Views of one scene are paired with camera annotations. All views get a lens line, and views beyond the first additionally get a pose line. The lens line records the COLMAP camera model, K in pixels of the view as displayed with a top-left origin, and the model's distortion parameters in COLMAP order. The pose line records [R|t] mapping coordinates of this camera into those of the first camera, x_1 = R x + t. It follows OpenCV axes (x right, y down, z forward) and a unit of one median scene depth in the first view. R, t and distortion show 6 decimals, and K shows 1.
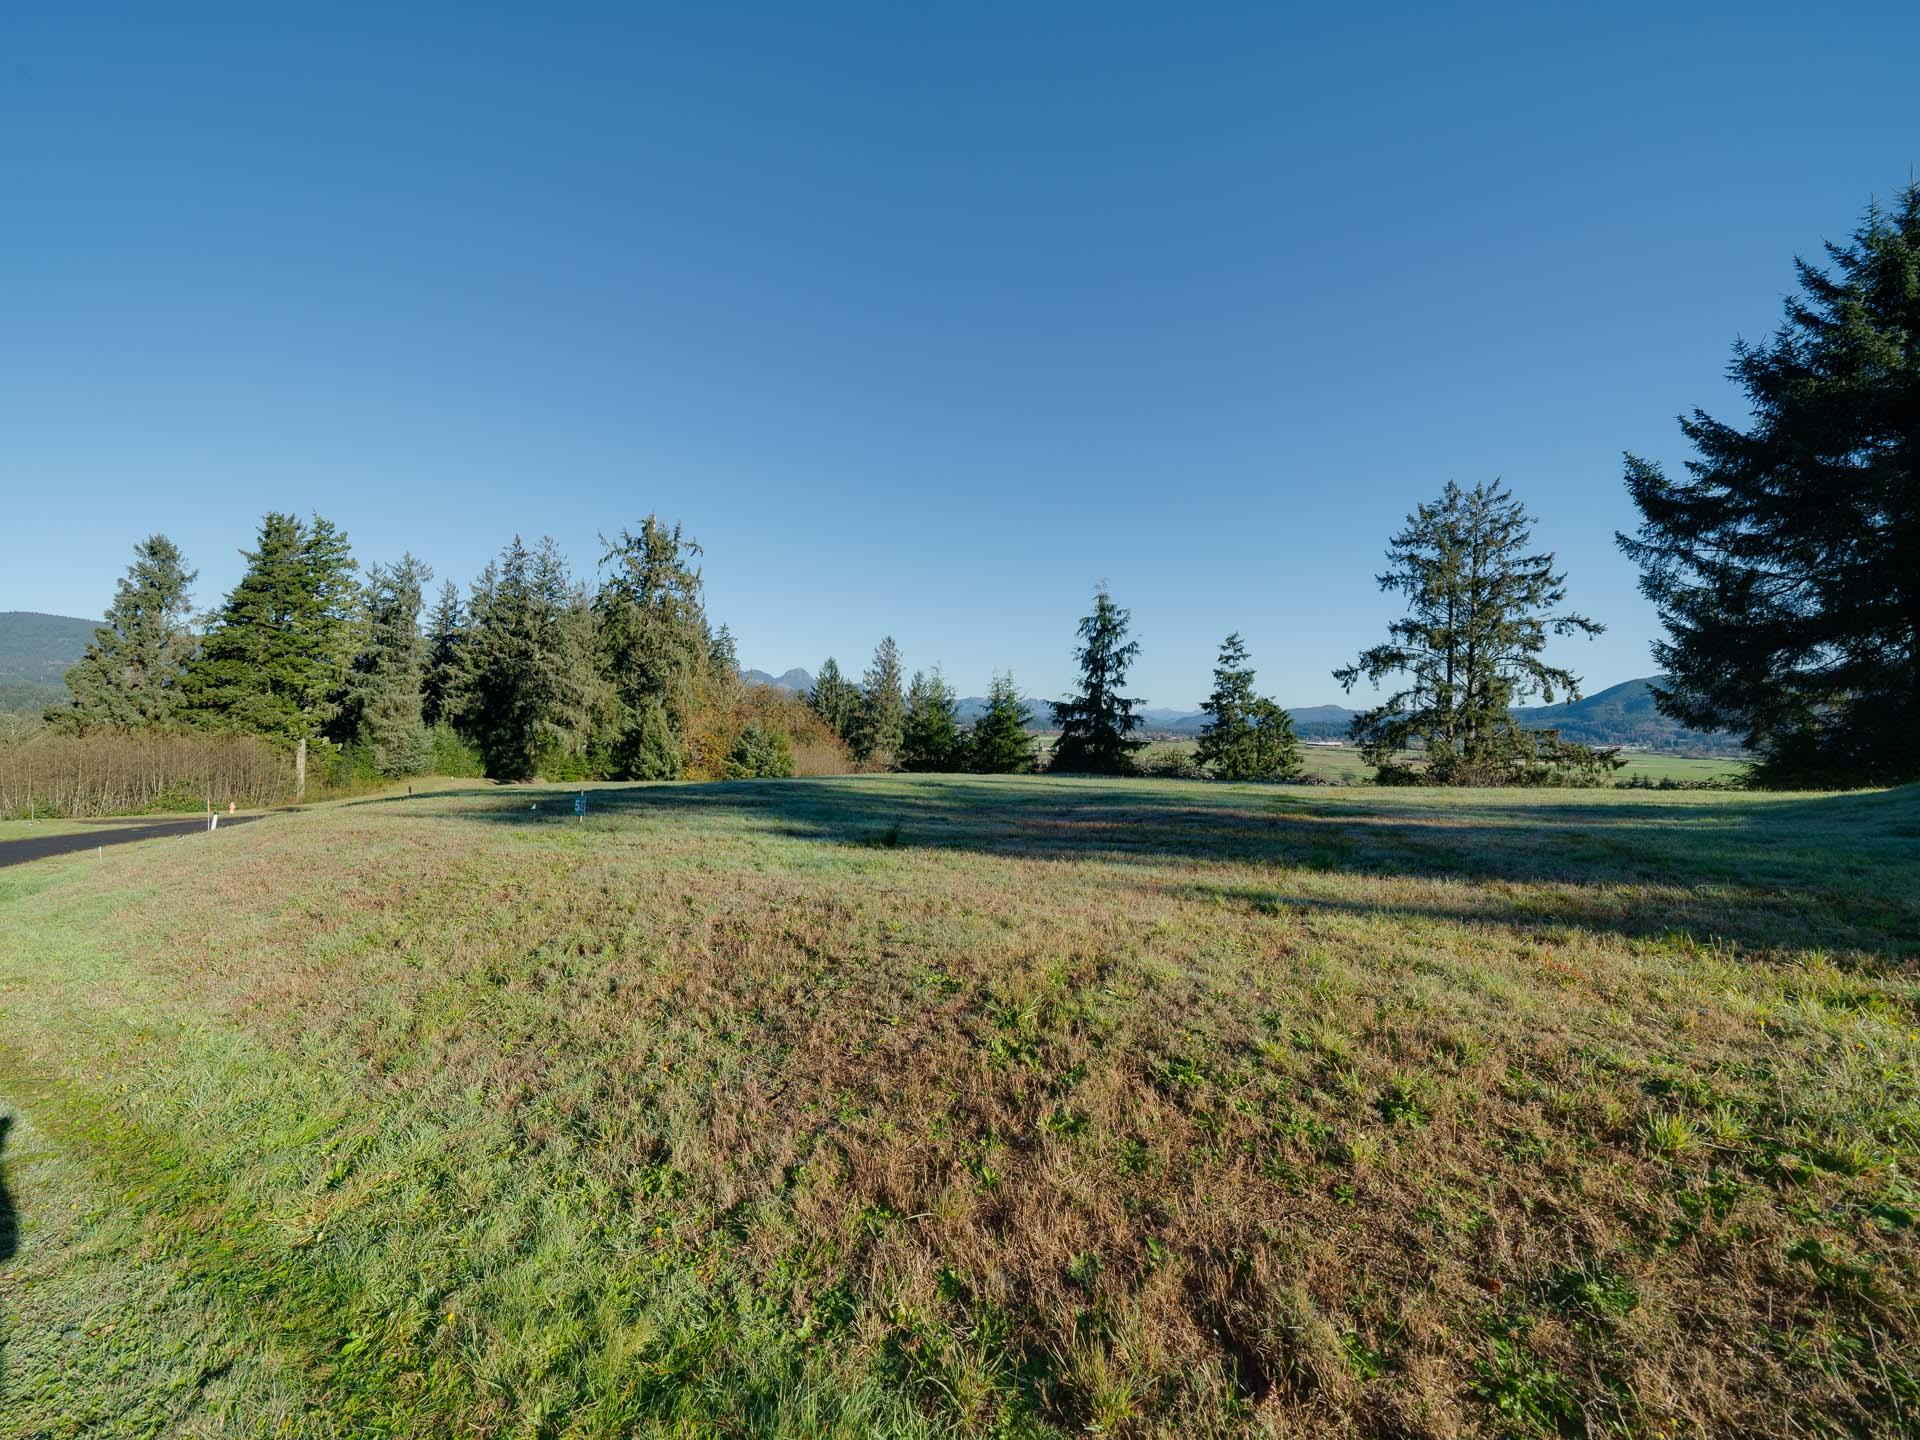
lens RADIAL K [[735.4, 0, 882.5], [0, 735.4, 726.9], [0, 0, 1]] dist [-0.005568, 0.000597]
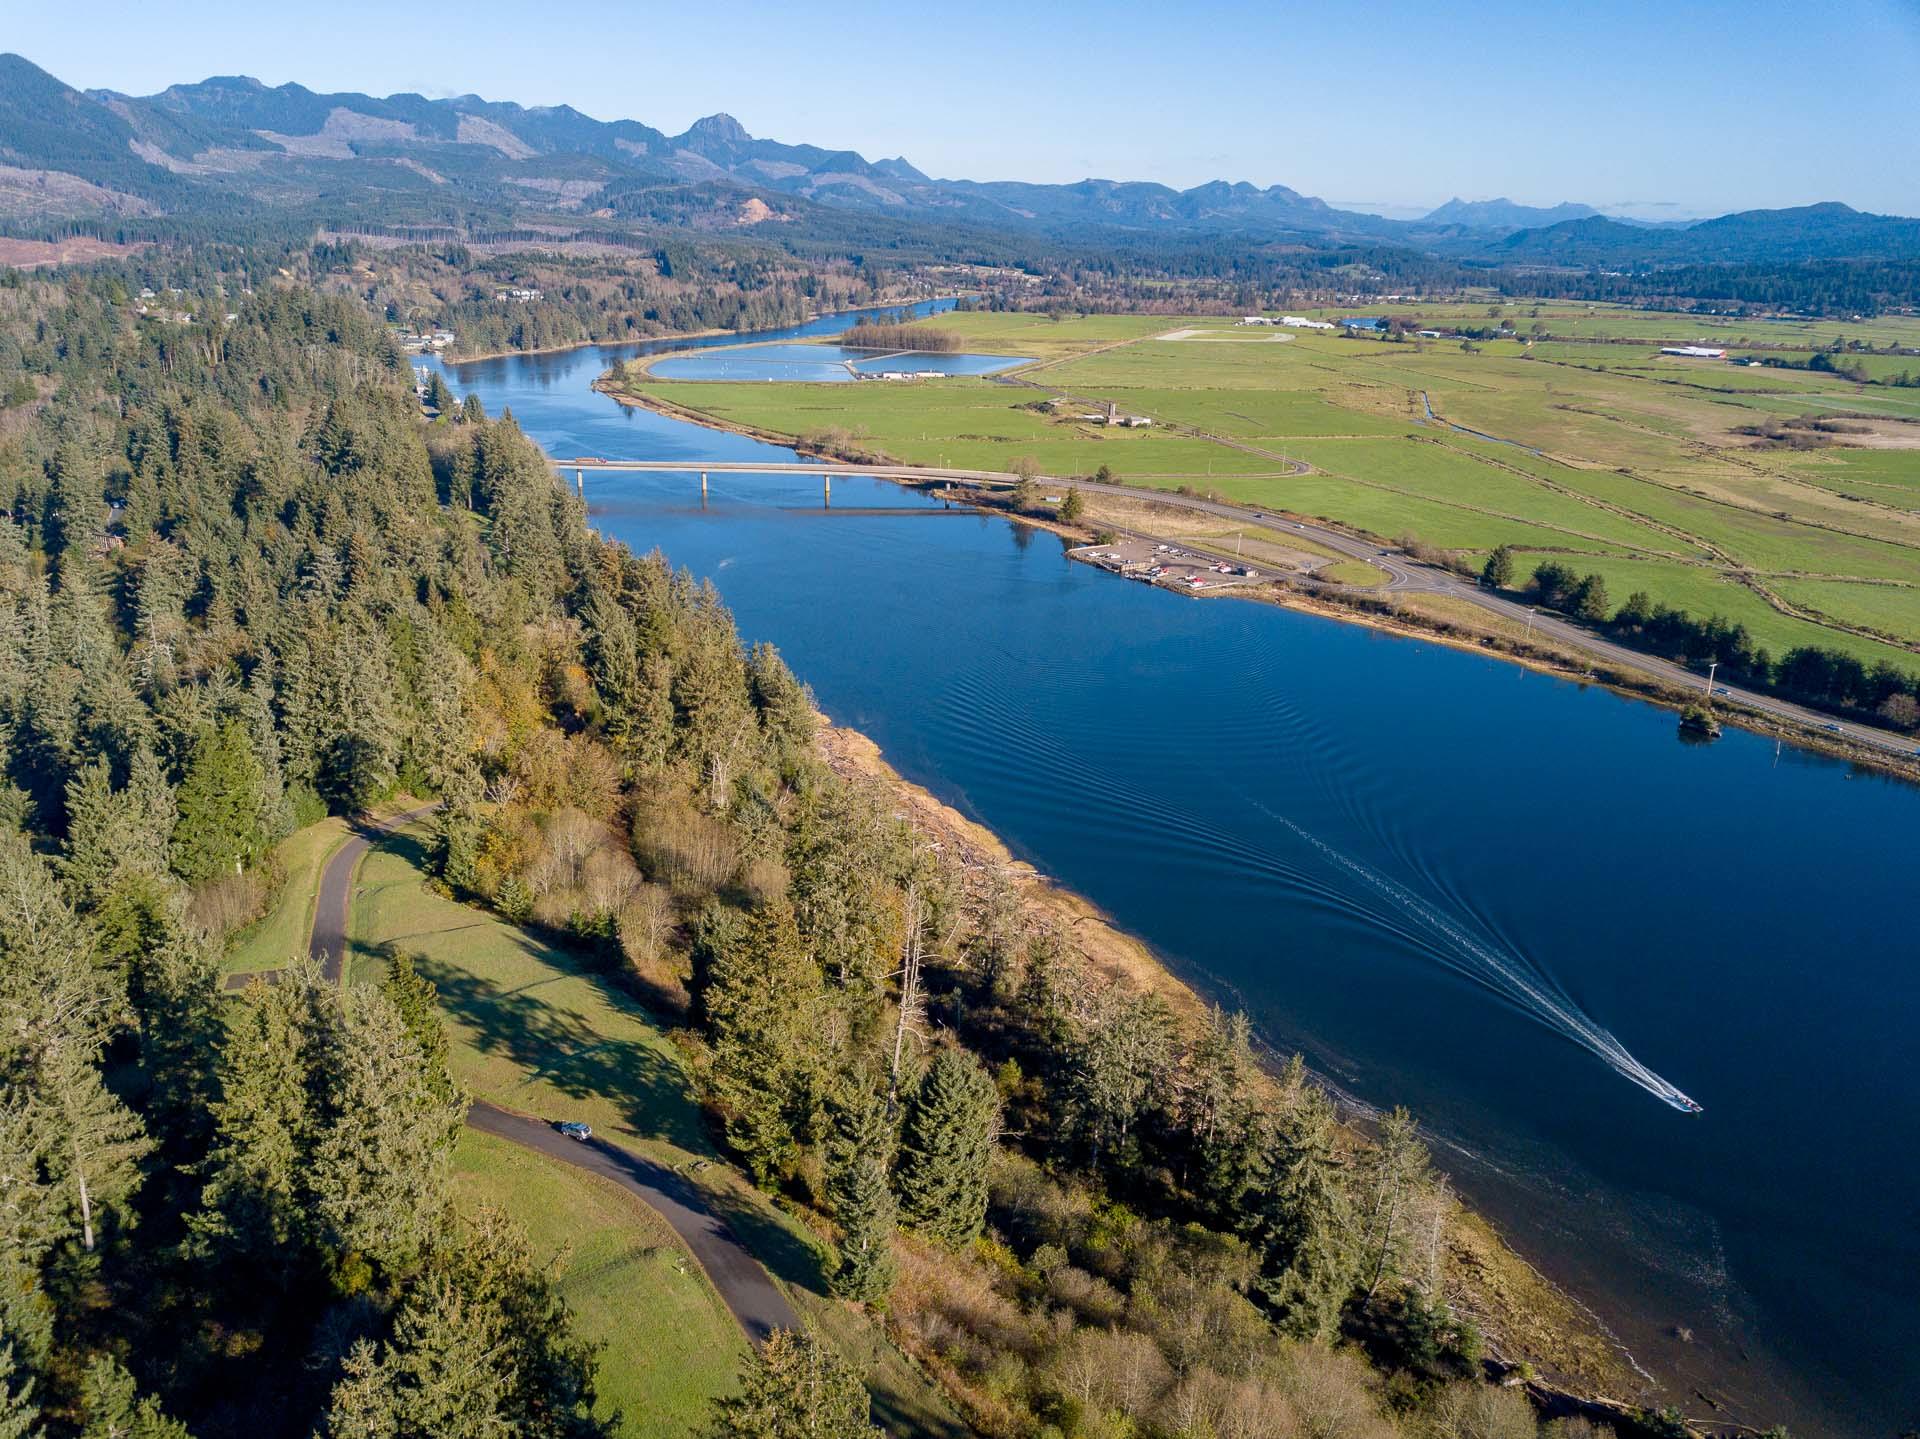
lens RADIAL K [[1468.2, 0, 942.3], [0, 1468.2, 726.8], [0, 0, 1]] dist [0.030017, -0.029982]
pose [[0.999762, -0.004567, 0.021356, 0.779627], [-0.002432, 0.948524, 0.316696, -1.415065], [-0.021703, -0.316673, 0.948287, -2.267635]]
